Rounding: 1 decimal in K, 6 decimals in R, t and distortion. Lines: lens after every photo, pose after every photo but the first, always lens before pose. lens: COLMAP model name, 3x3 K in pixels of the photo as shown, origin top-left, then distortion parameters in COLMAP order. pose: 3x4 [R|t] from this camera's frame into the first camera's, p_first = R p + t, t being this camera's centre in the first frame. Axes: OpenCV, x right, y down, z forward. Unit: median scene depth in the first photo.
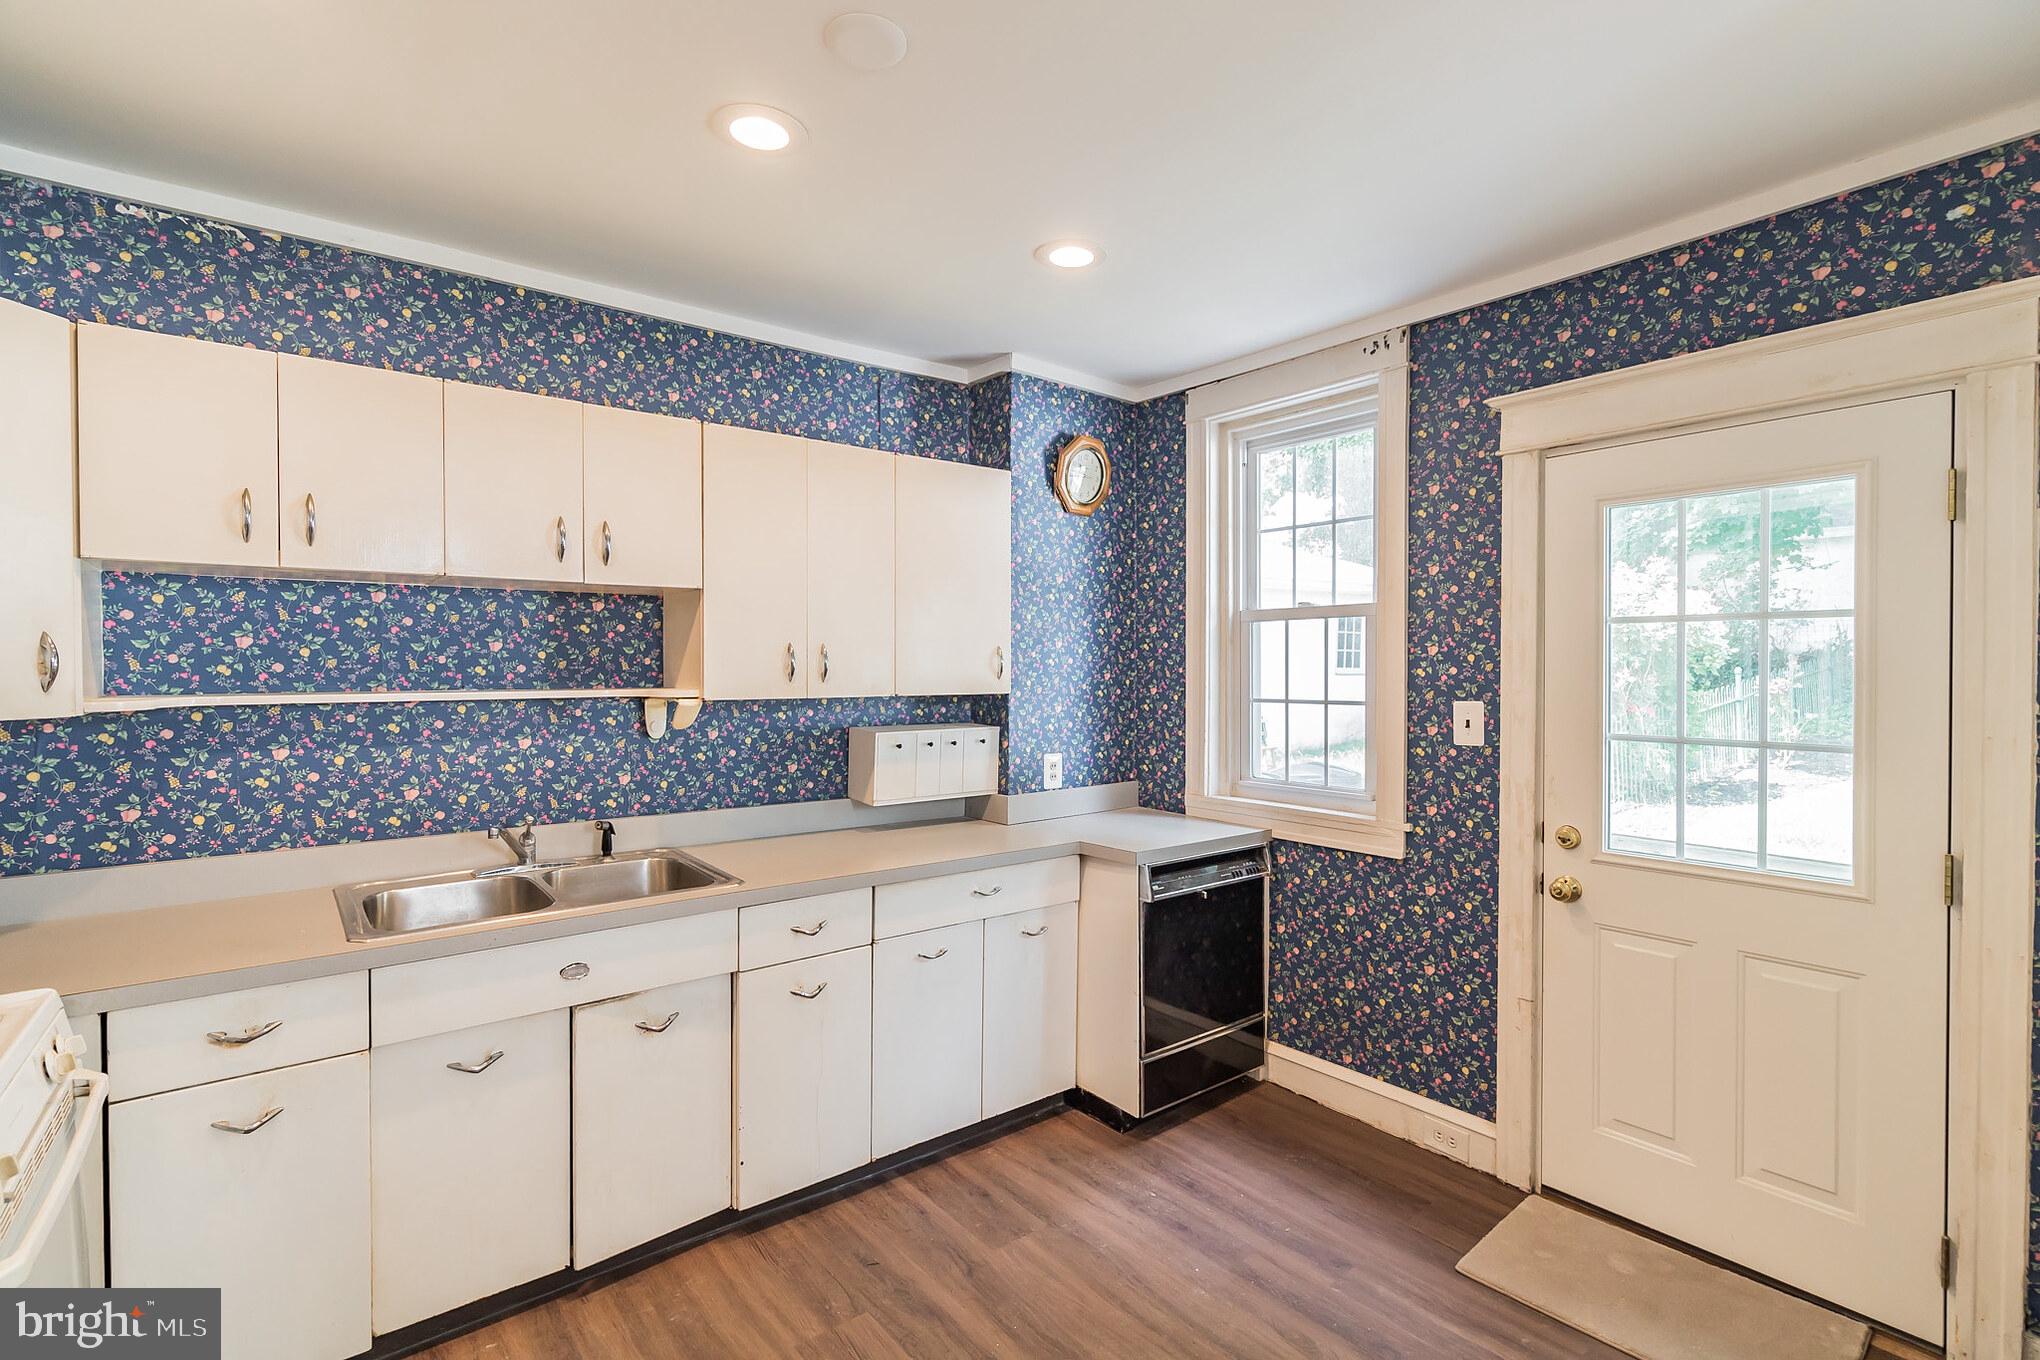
lens RADIAL K [[949.7, 0, 990.3], [0, 949.7, 677.0], [0, 0, 1]] dist [0.003556, 0.001110]
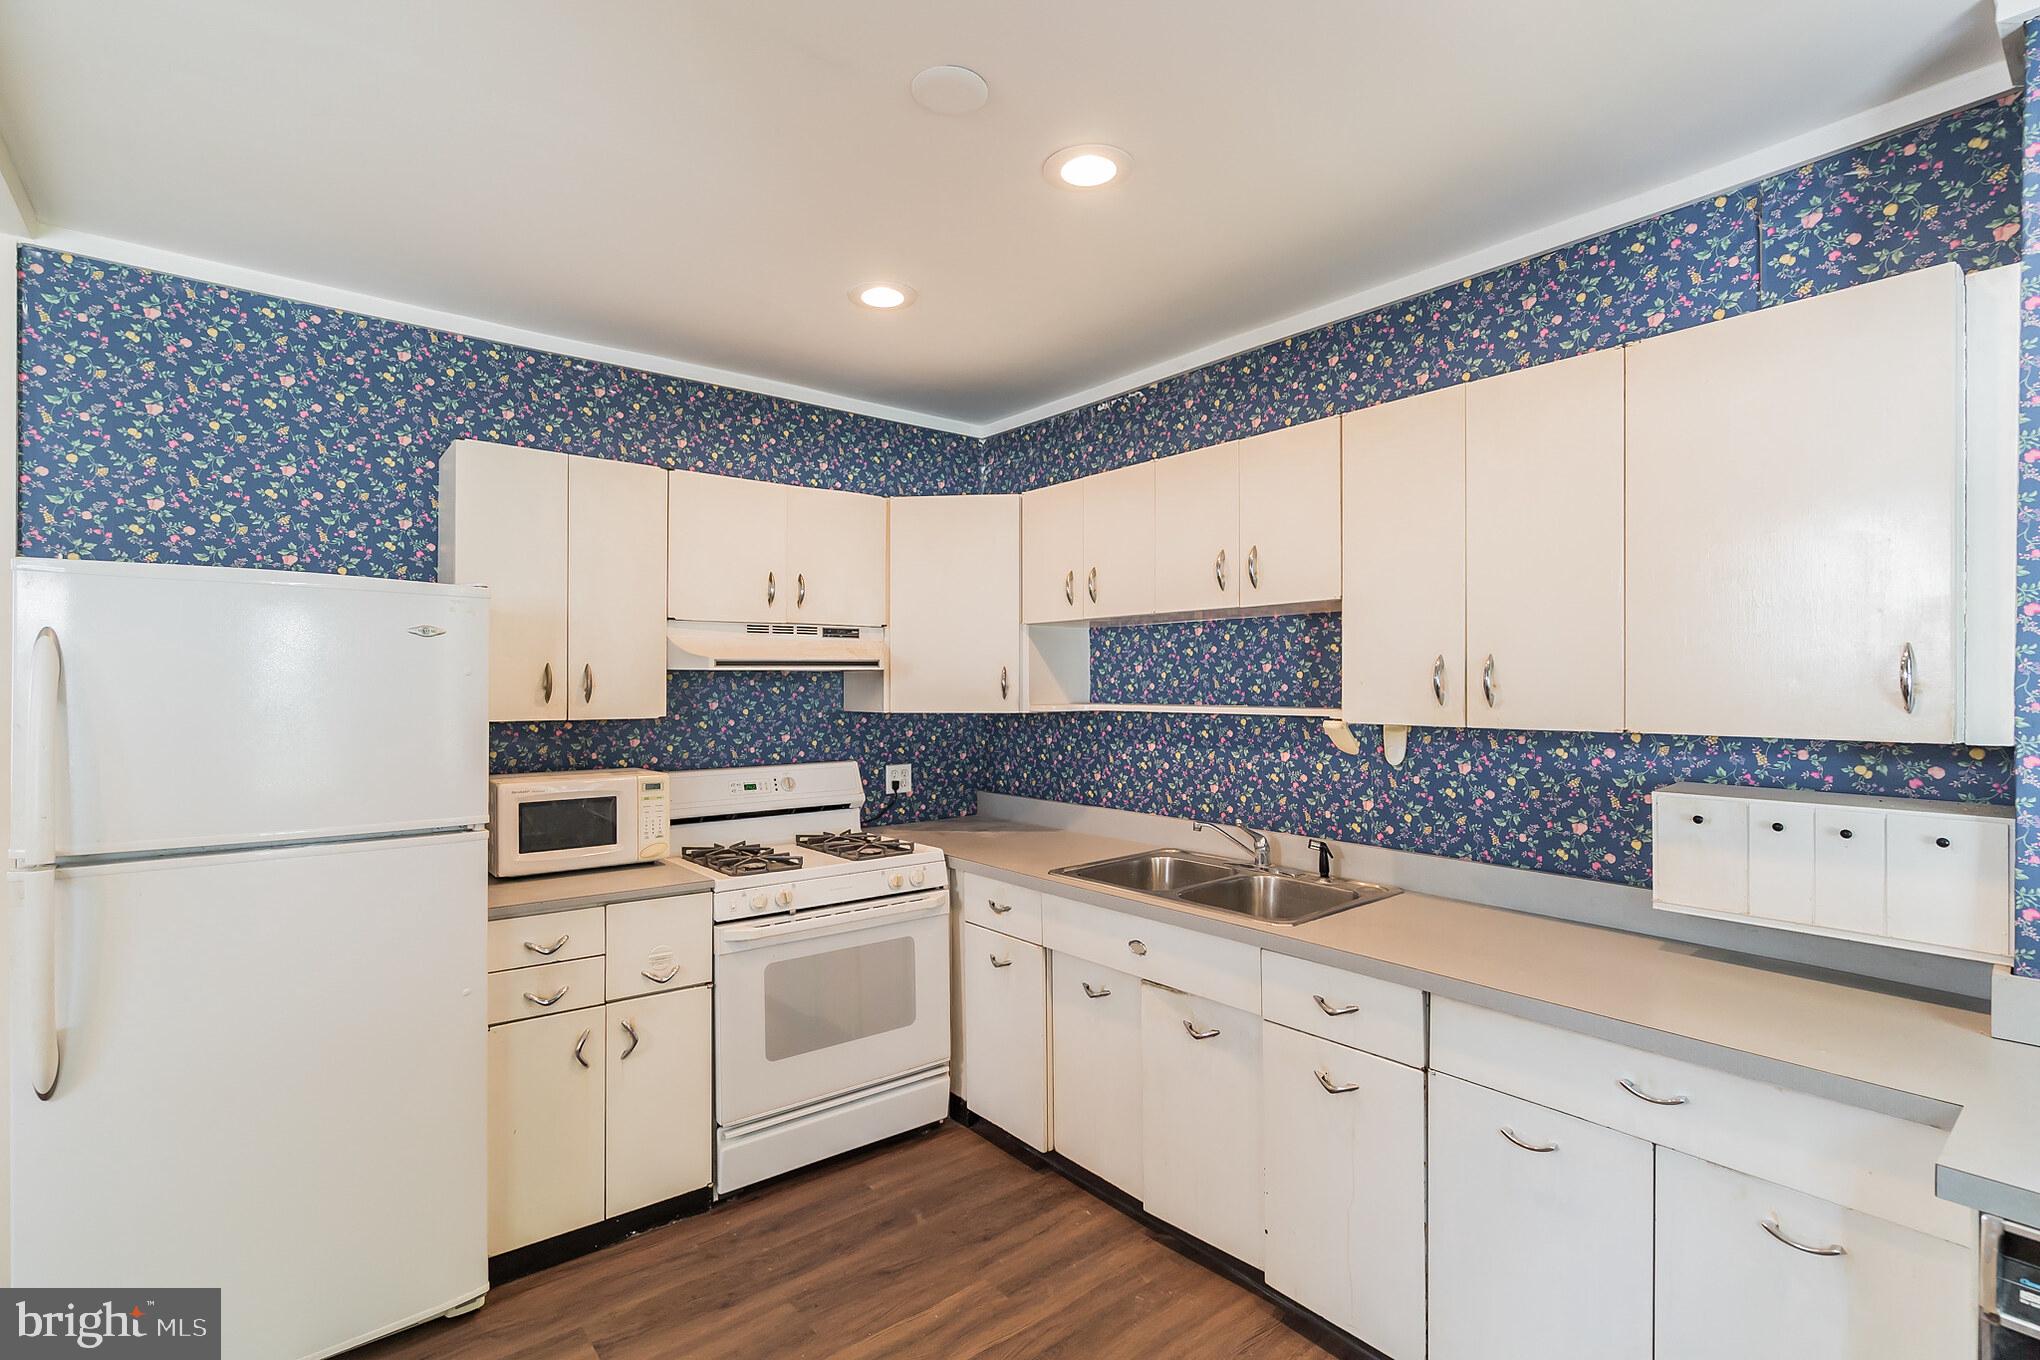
lens RADIAL K [[949.7, 0, 1022.6], [0, 949.7, 685.9], [0, 0, 1]] dist [0.003556, 0.001110]
pose [[0.028819, -0.002233, -0.999582, 0.564476], [-0.015104, 0.999882, -0.002669, -0.003091], [0.999471, 0.015175, 0.028782, 0.645337]]
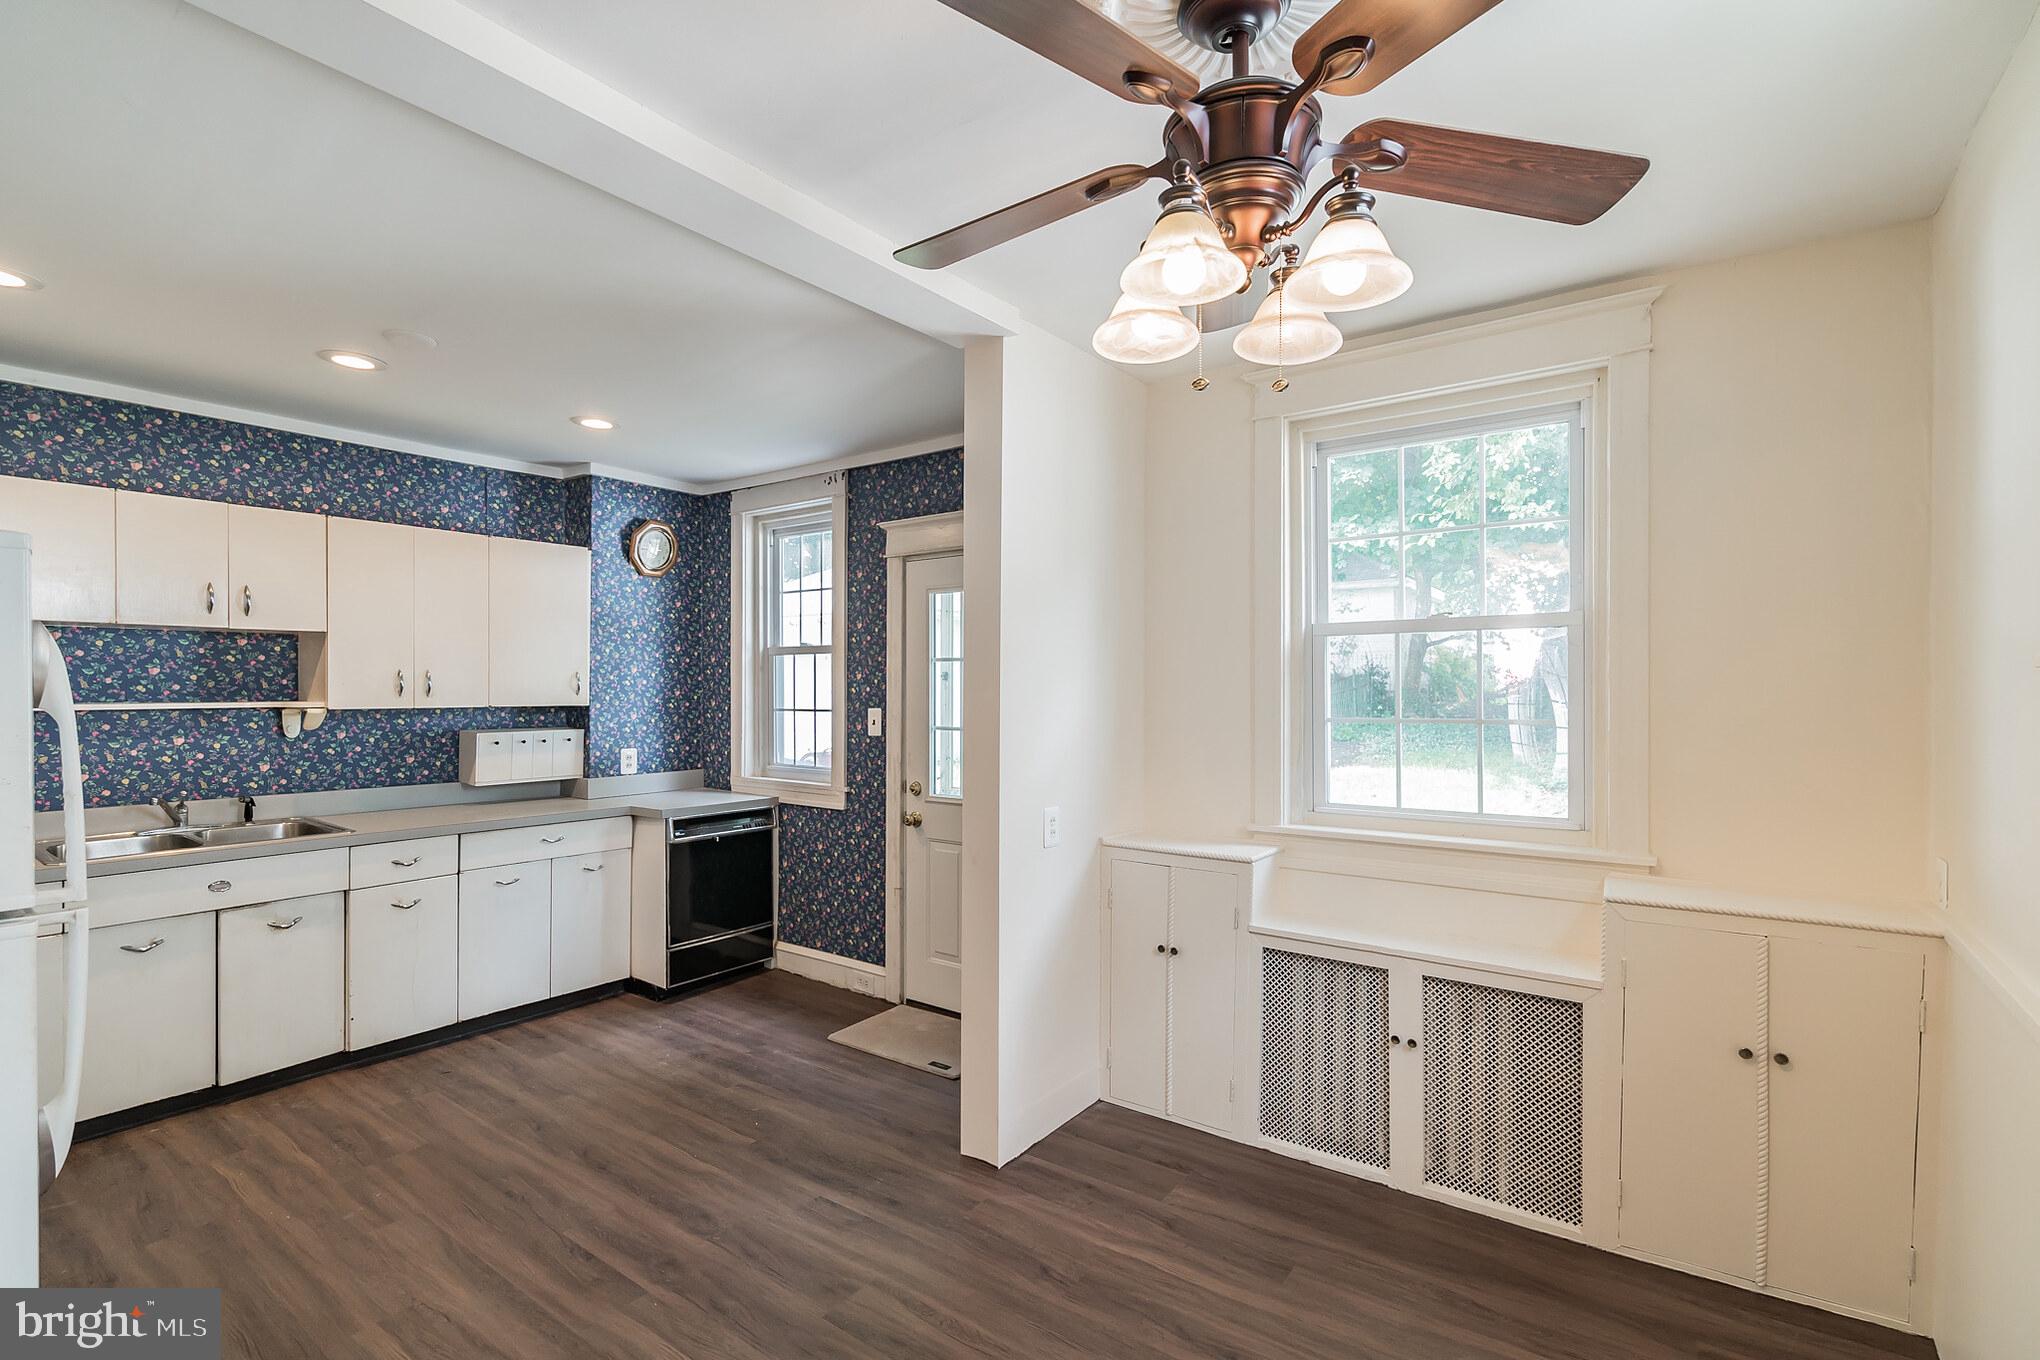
lens RADIAL K [[949.7, 0, 987.2], [0, 949.7, 692.2], [0, 0, 1]] dist [0.003556, 0.001110]
pose [[0.967094, 0.000131, 0.254419, 0.283103], [0.000879, 0.999992, -0.003854, 0.004898], [-0.254418, 0.003951, 0.967086, -0.615056]]
